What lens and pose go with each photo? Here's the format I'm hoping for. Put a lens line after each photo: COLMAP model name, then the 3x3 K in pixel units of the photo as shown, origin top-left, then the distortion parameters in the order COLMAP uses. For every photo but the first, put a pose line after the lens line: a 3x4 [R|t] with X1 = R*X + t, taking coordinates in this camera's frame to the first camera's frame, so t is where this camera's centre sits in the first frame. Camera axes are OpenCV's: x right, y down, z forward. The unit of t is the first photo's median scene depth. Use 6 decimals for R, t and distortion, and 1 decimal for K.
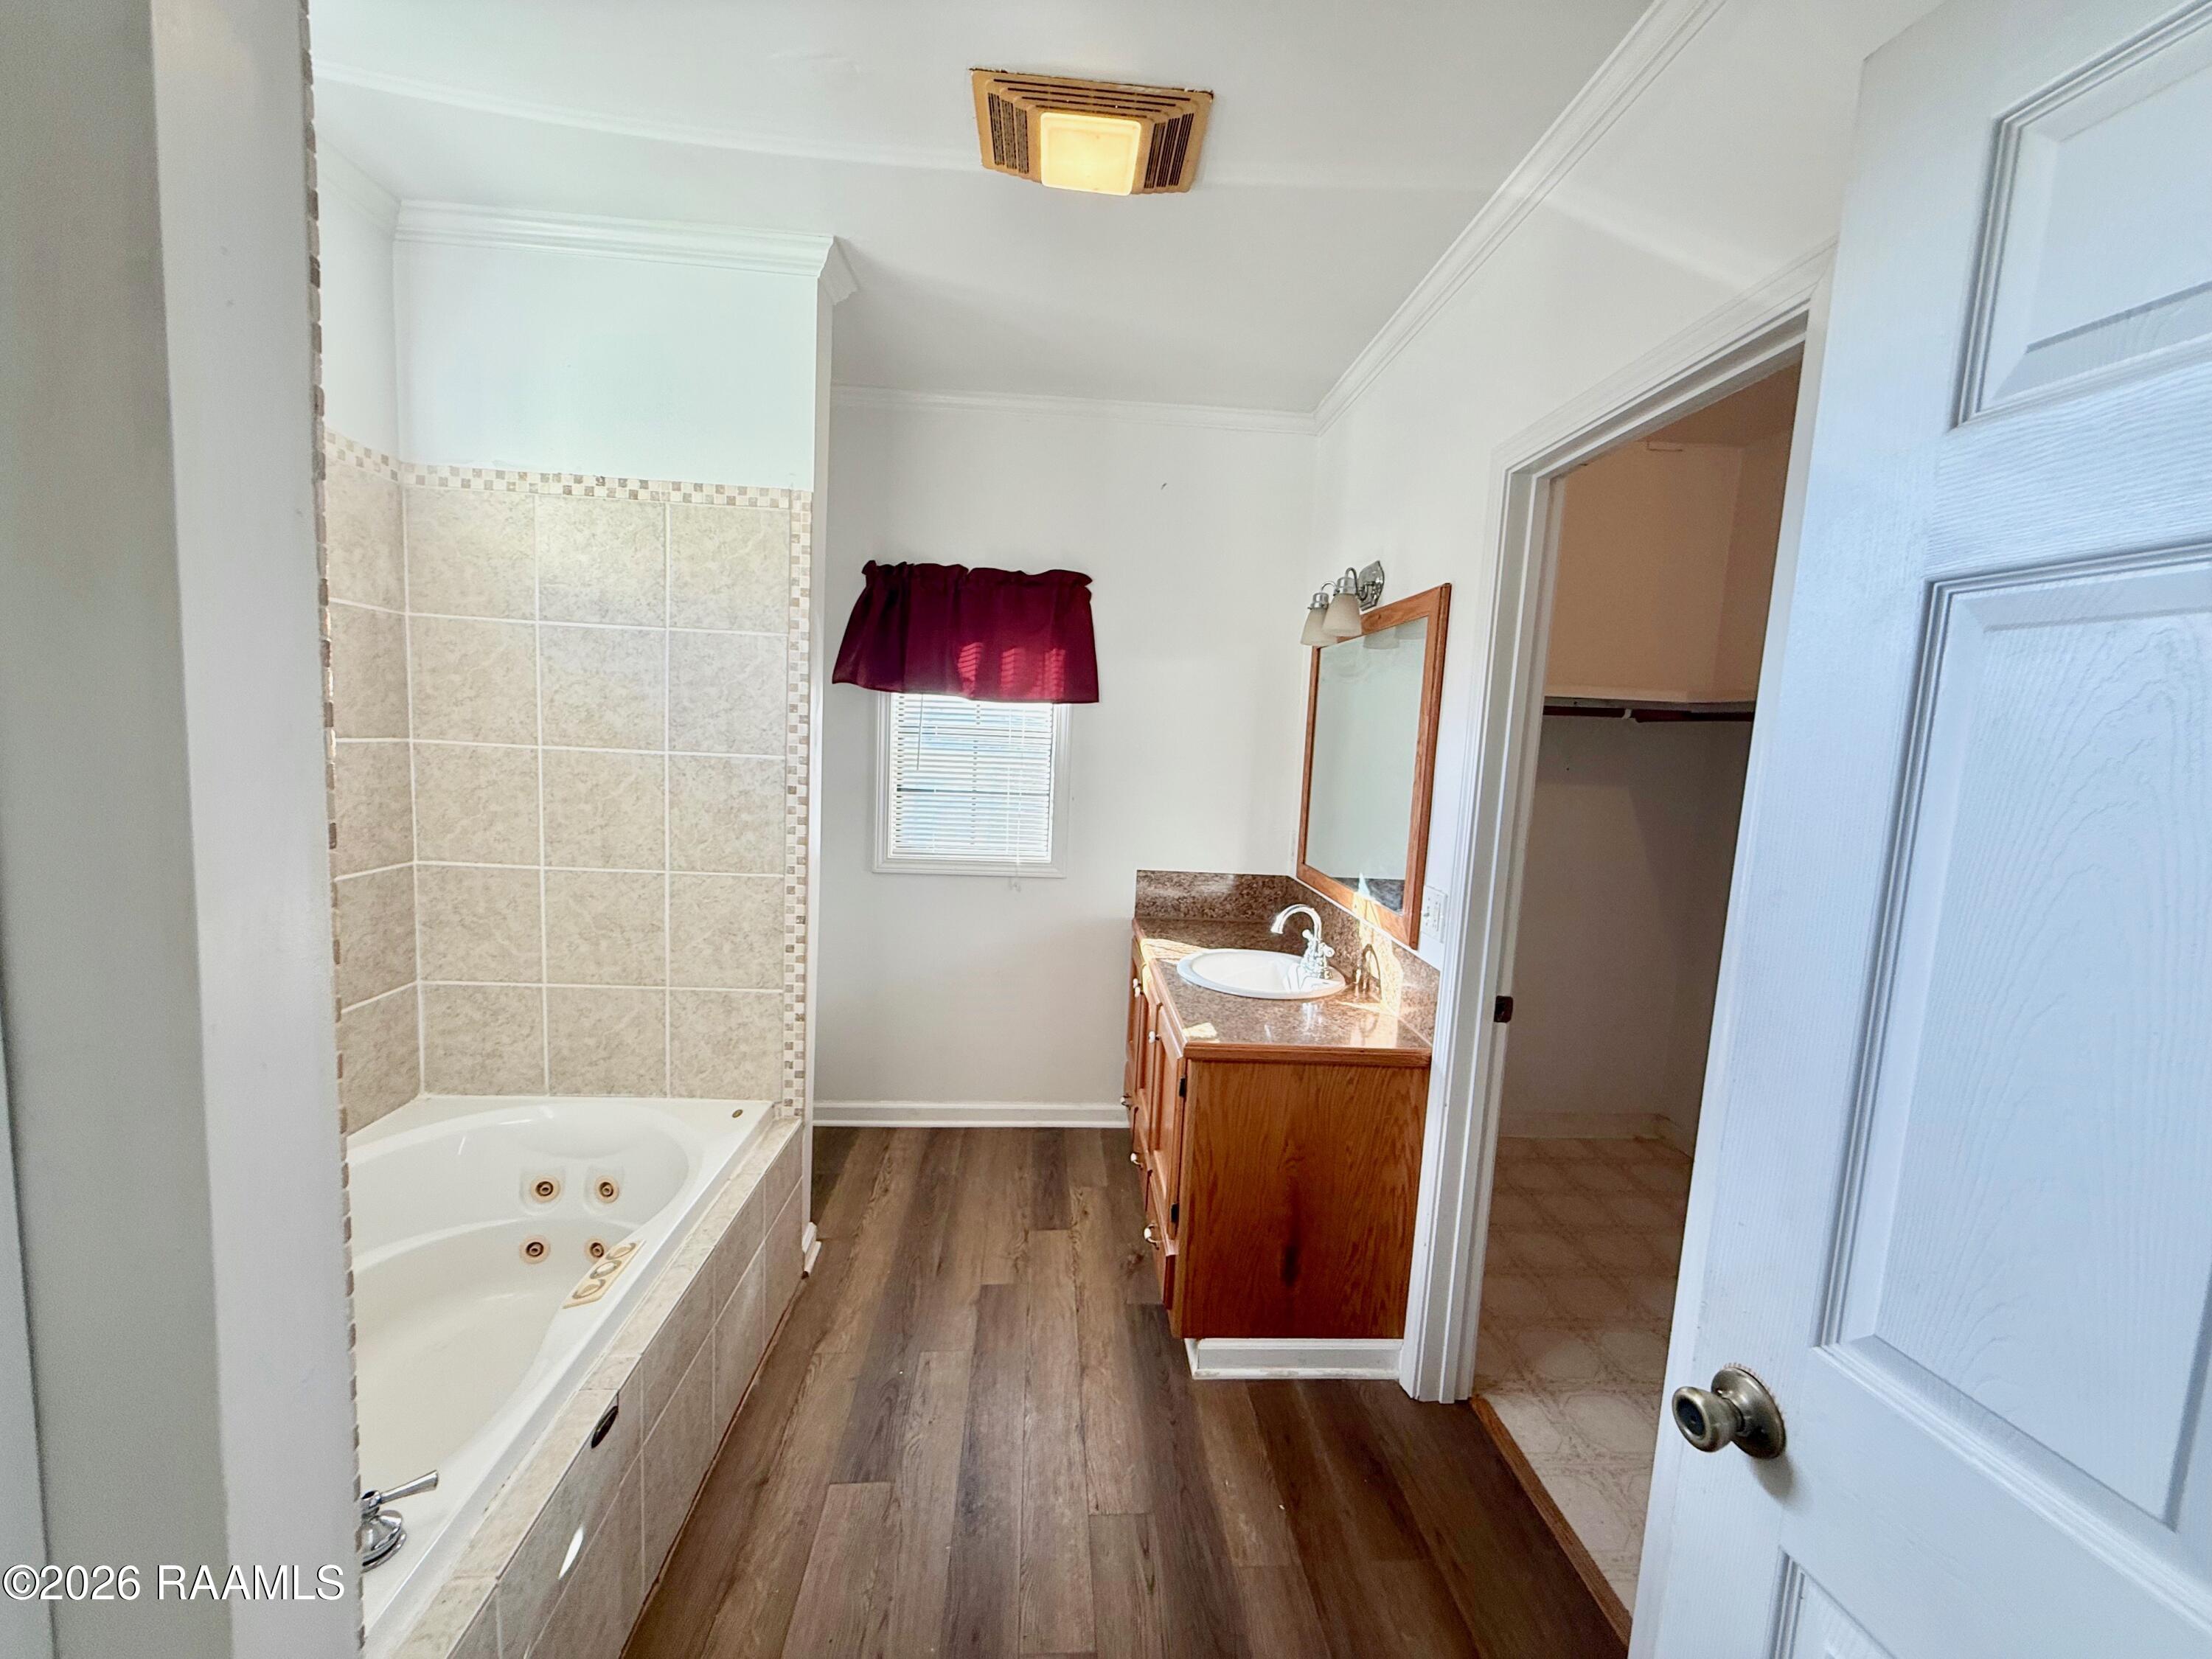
lens RADIAL K [[883.4, 0, 1106.0], [0, 883.4, 829.5], [0, 0, 1]] dist [-0.000349, -0.000234]
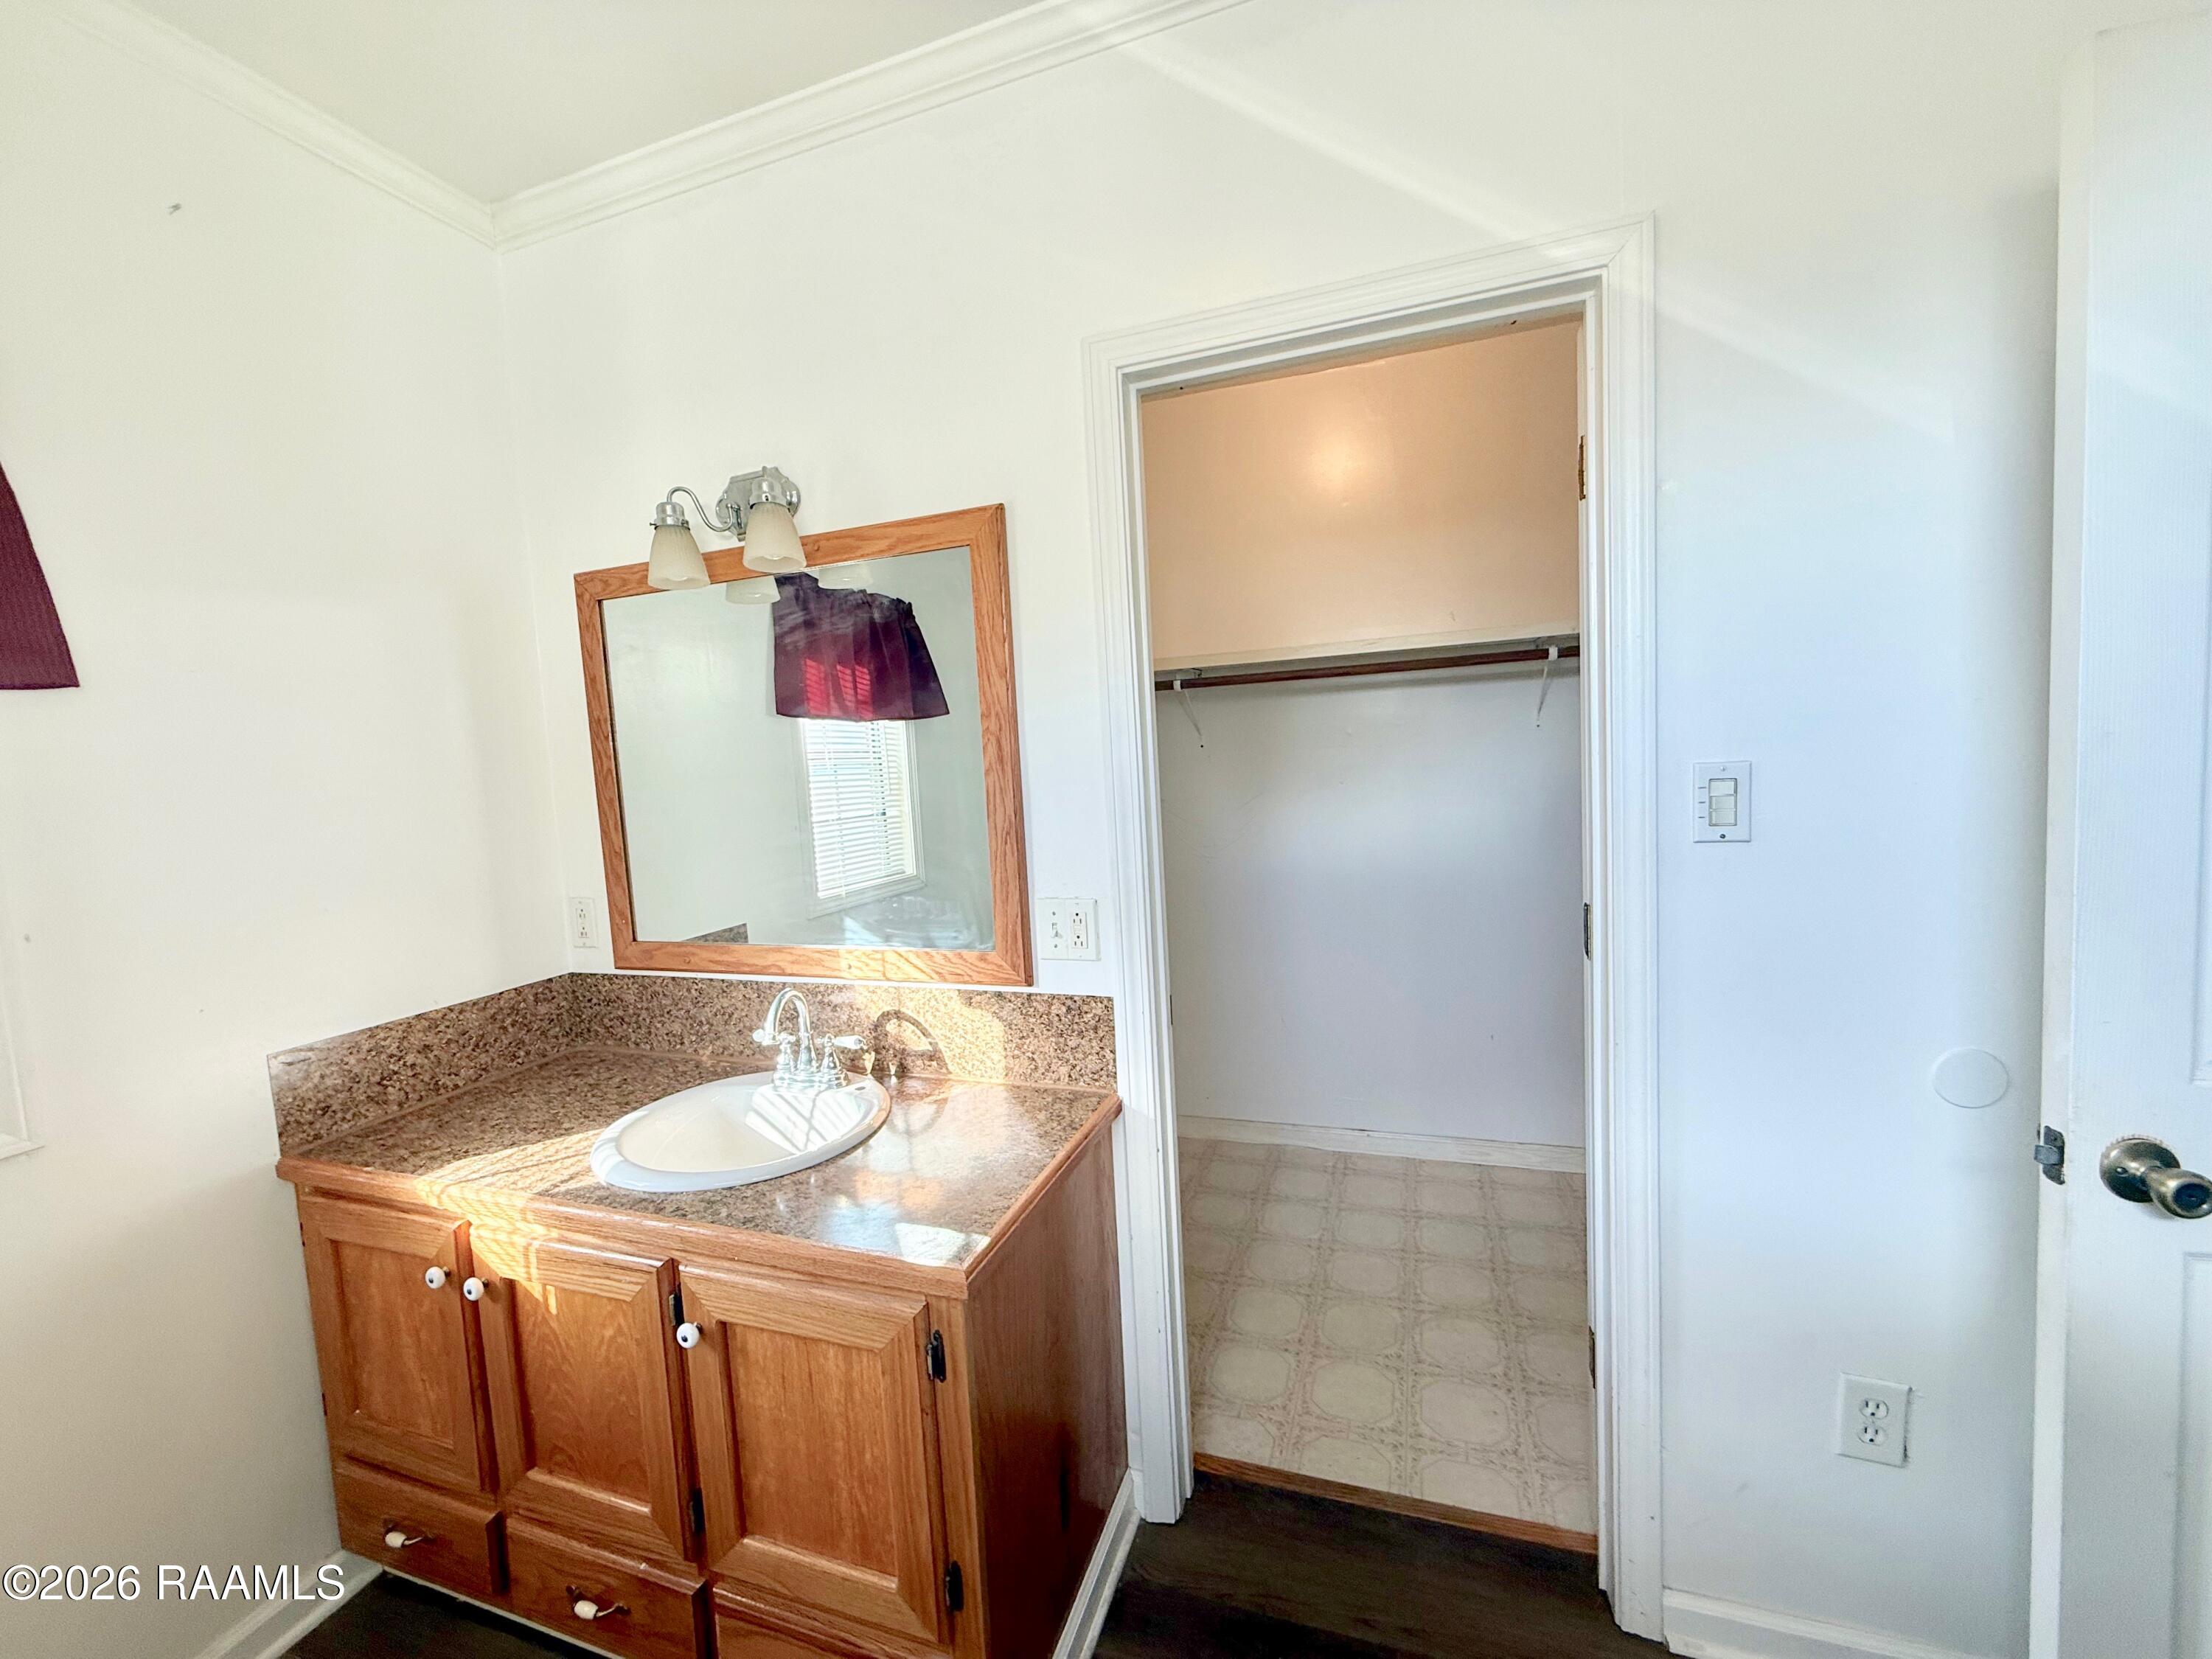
lens RADIAL K [[883.4, 0, 1106.0], [0, 883.4, 829.5], [0, 0, 1]] dist [-0.000349, -0.000234]
pose [[0.382653, -0.142029, 0.912910, -0.285440], [0.173158, 0.981628, 0.080140, -0.043380], [-0.907520, 0.127412, 0.400216, 0.587581]]
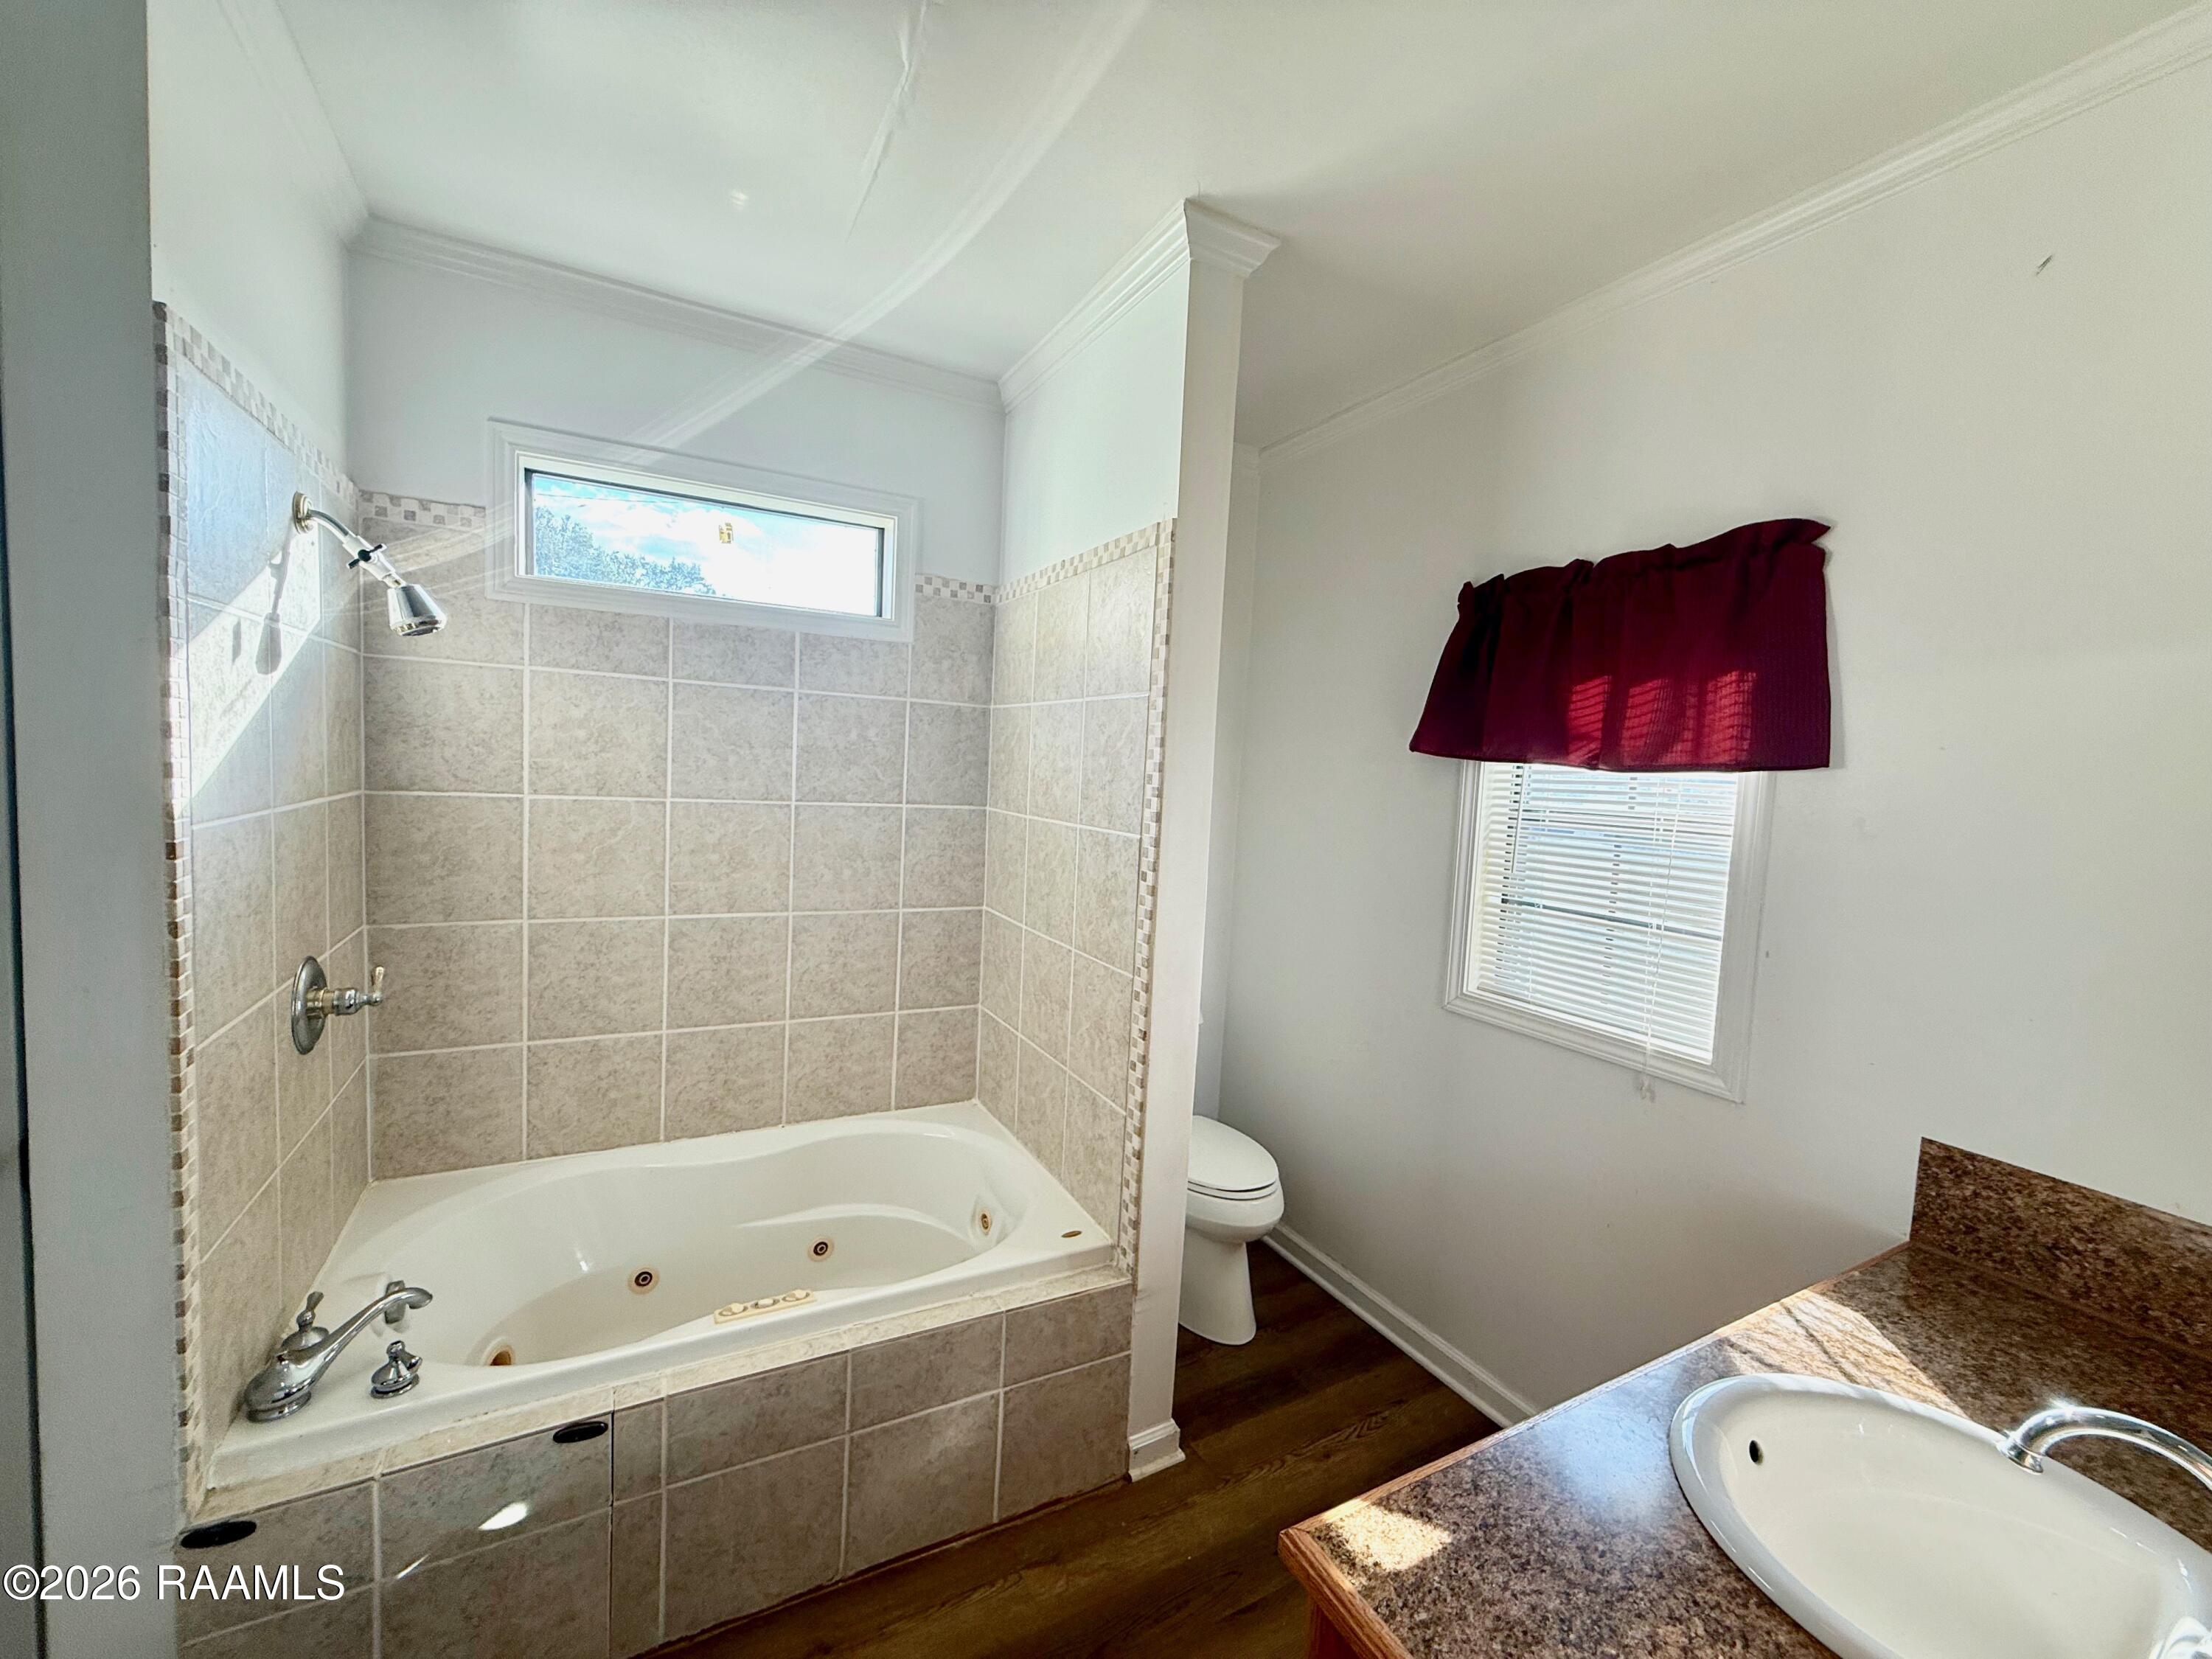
lens RADIAL K [[882.1, 0, 1105.7], [0, 882.1, 826.1], [0, 0, 1]] dist [-0.000335, -0.000089]
pose [[0.414380, 0.036599, -0.909368, 0.379143], [-0.128594, 0.991521, -0.018692, -0.070311], [0.900973, 0.124685, 0.415573, 0.605066]]
